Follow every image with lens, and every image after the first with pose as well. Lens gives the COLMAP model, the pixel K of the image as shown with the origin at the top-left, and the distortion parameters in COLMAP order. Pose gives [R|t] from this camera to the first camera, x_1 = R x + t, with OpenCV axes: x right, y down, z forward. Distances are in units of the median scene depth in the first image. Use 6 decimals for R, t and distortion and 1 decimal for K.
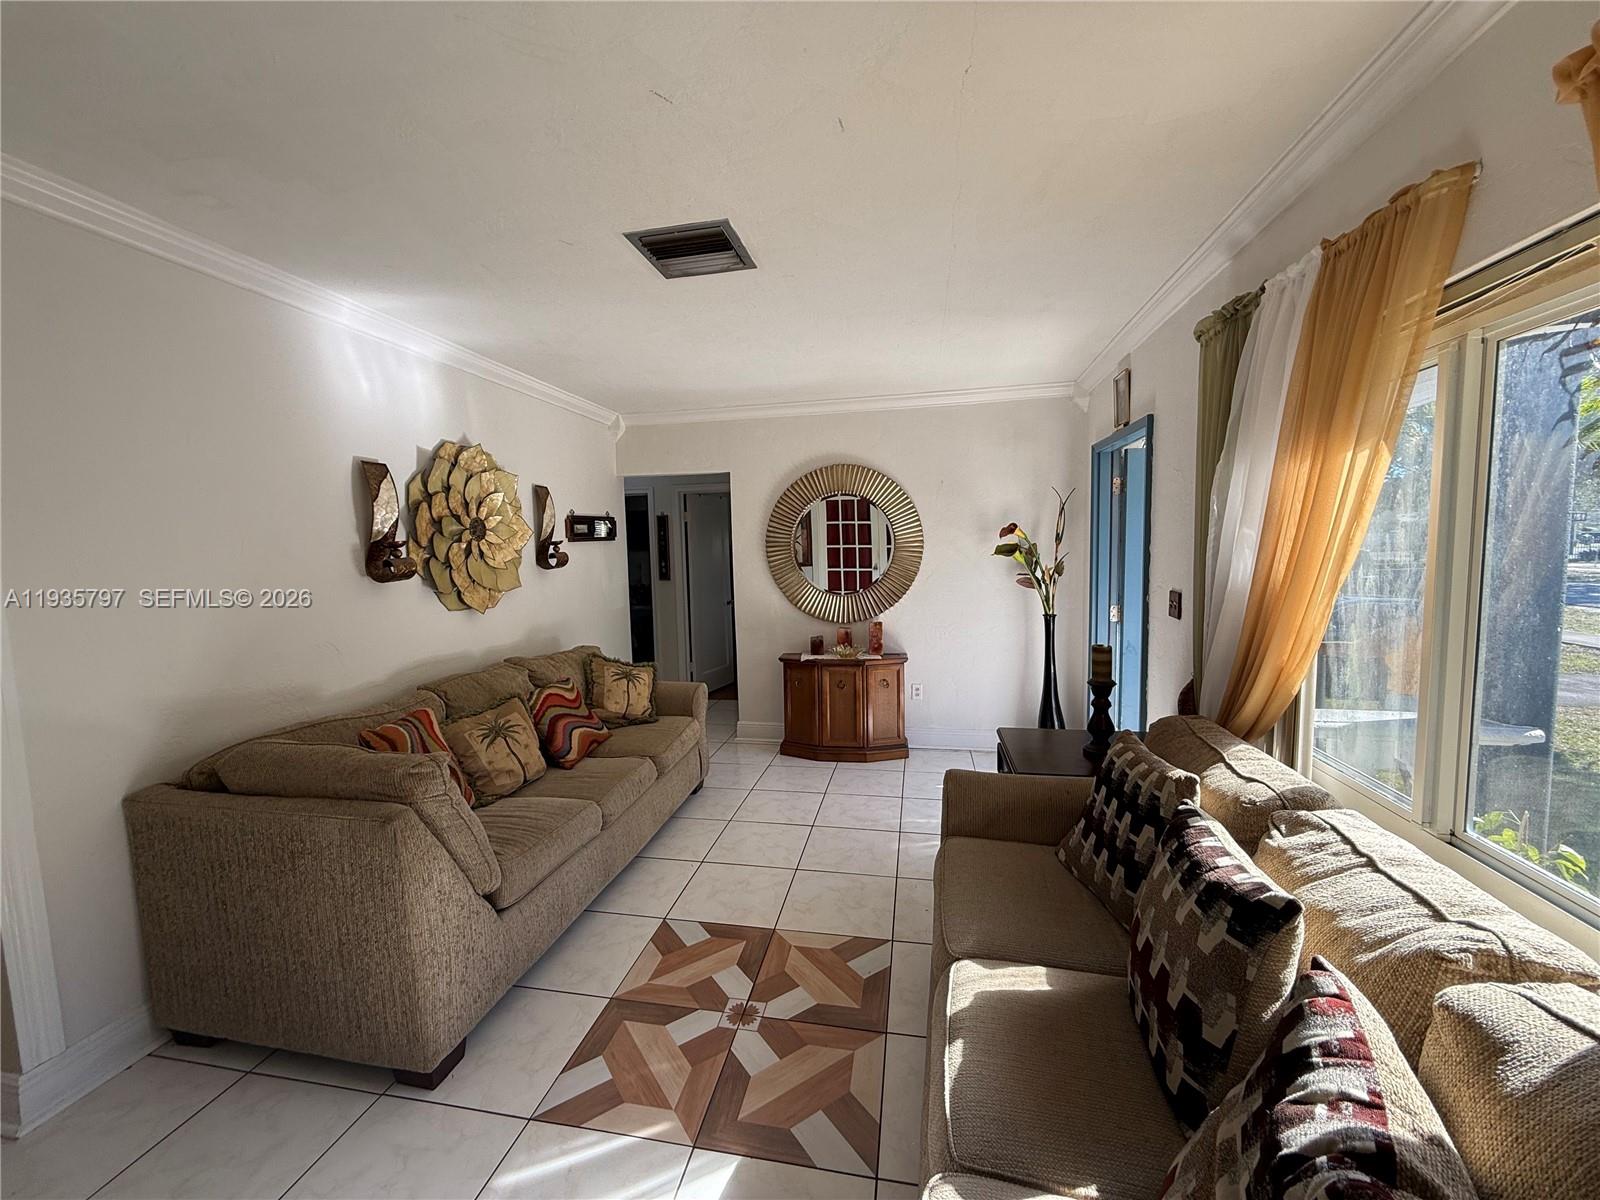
lens RADIAL K [[641.6, 0, 795.3], [0, 641.6, 599.1], [0, 0, 1]] dist [0.001152, 0.000057]
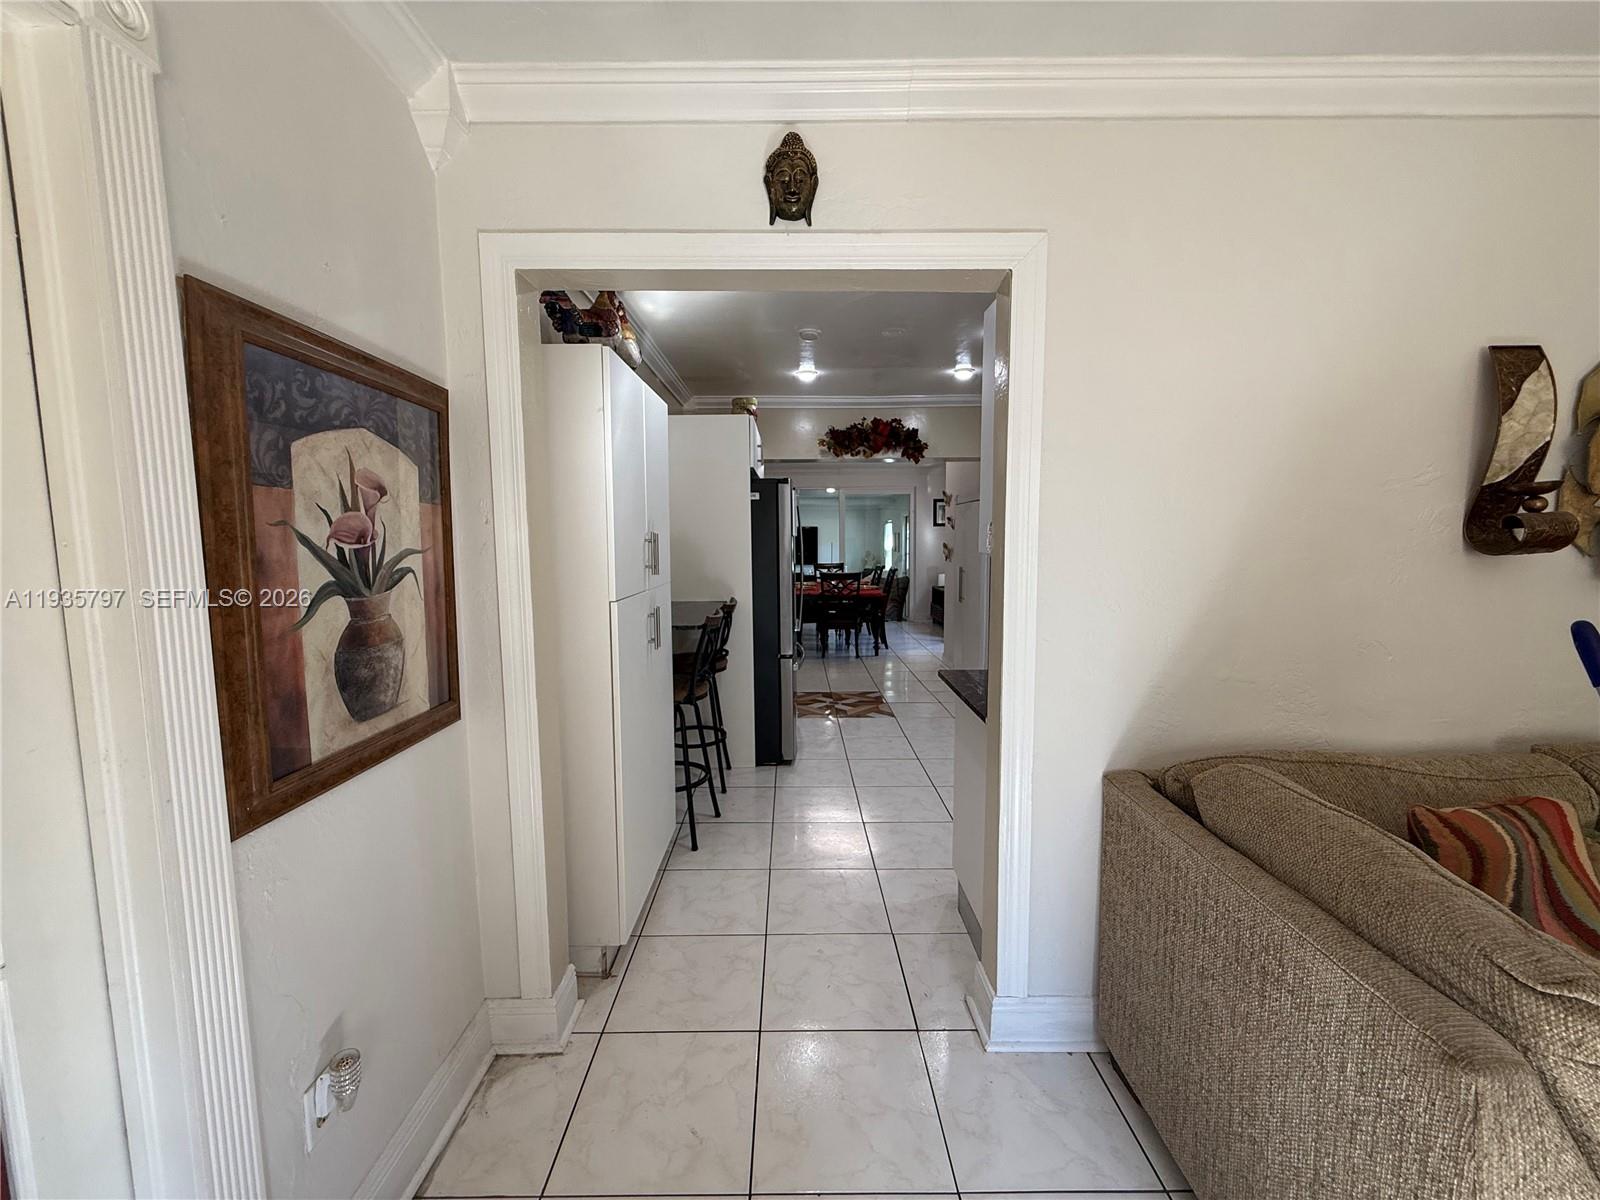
lens RADIAL K [[641.6, 0, 795.3], [0, 641.6, 599.1], [0, 0, 1]] dist [0.001152, 0.000057]
pose [[0.206809, 0.125449, -0.970306, -0.286674], [-0.080973, 0.990538, 0.110806, 0.002405], [0.975025, 0.055653, 0.215010, 0.362912]]
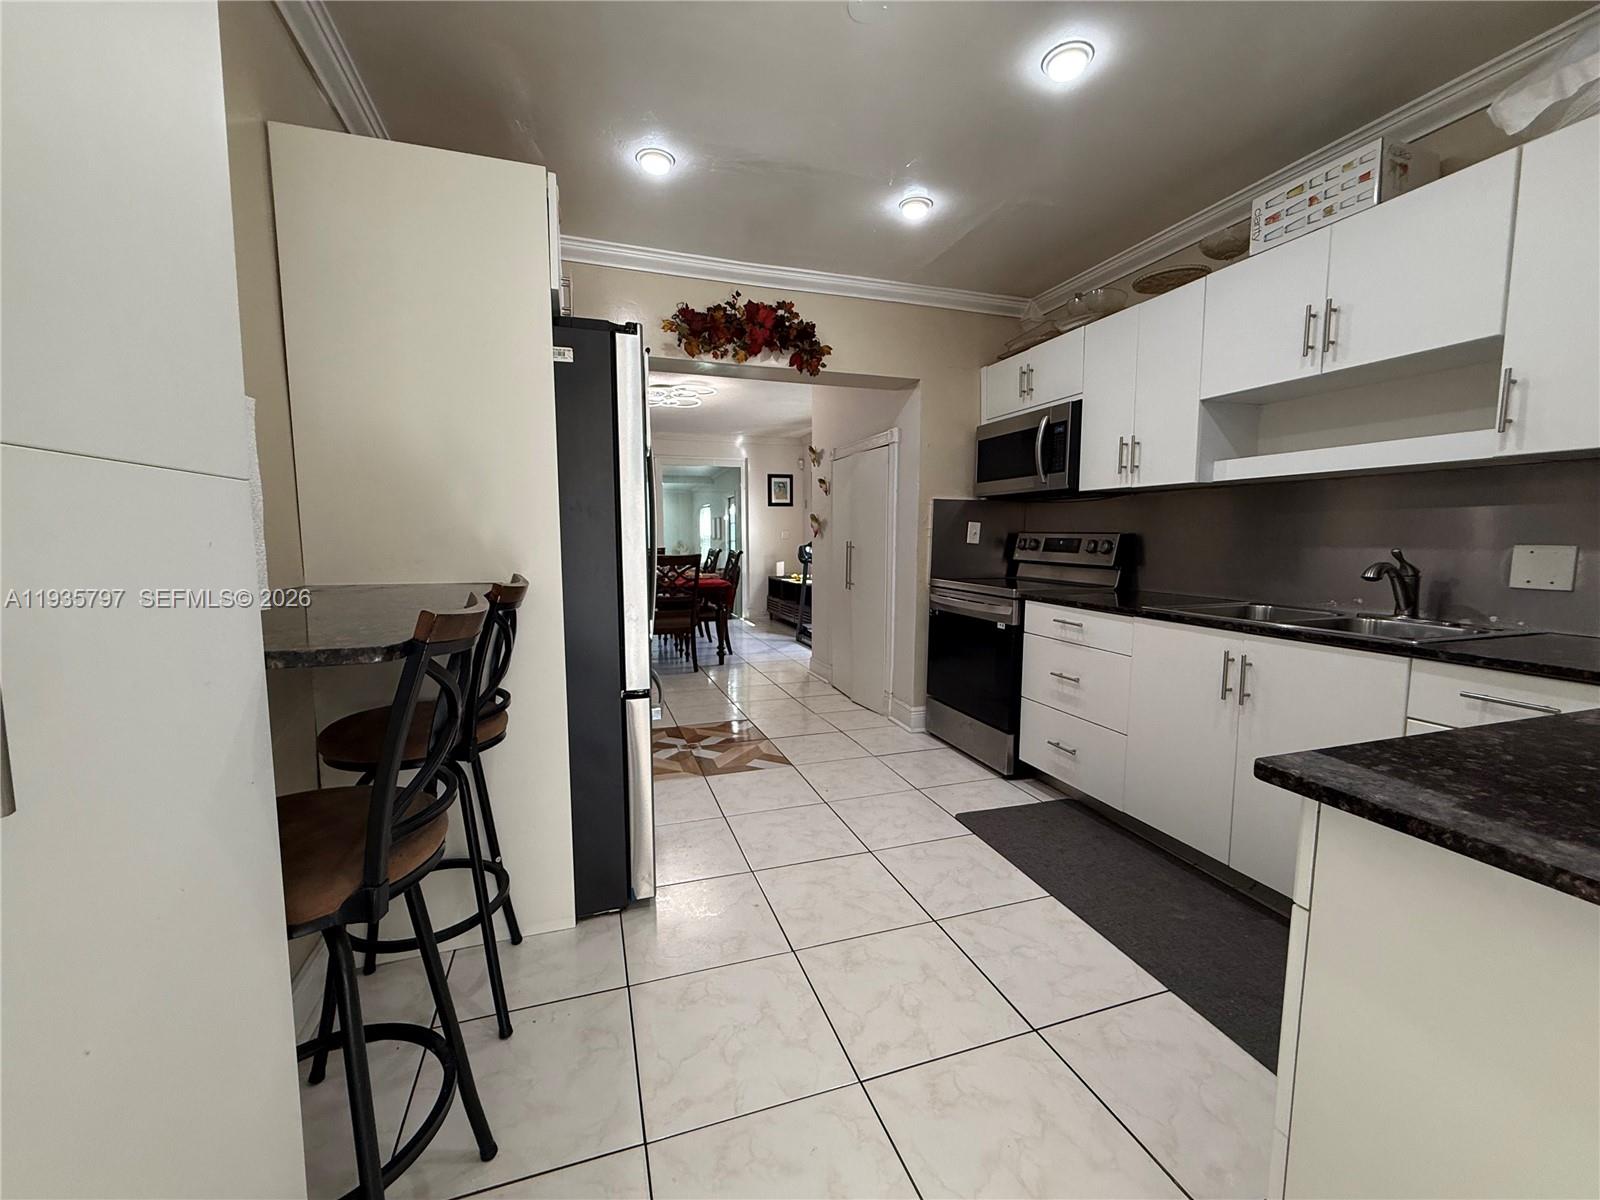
lens RADIAL K [[641.6, 0, 795.3], [0, 641.6, 599.1], [0, 0, 1]] dist [0.001152, 0.000057]
pose [[0.501029, 0.118686, -0.857254, -0.704019], [-0.088474, 0.992386, 0.085686, 0.066746], [0.860896, 0.032914, 0.507715, 0.412528]]
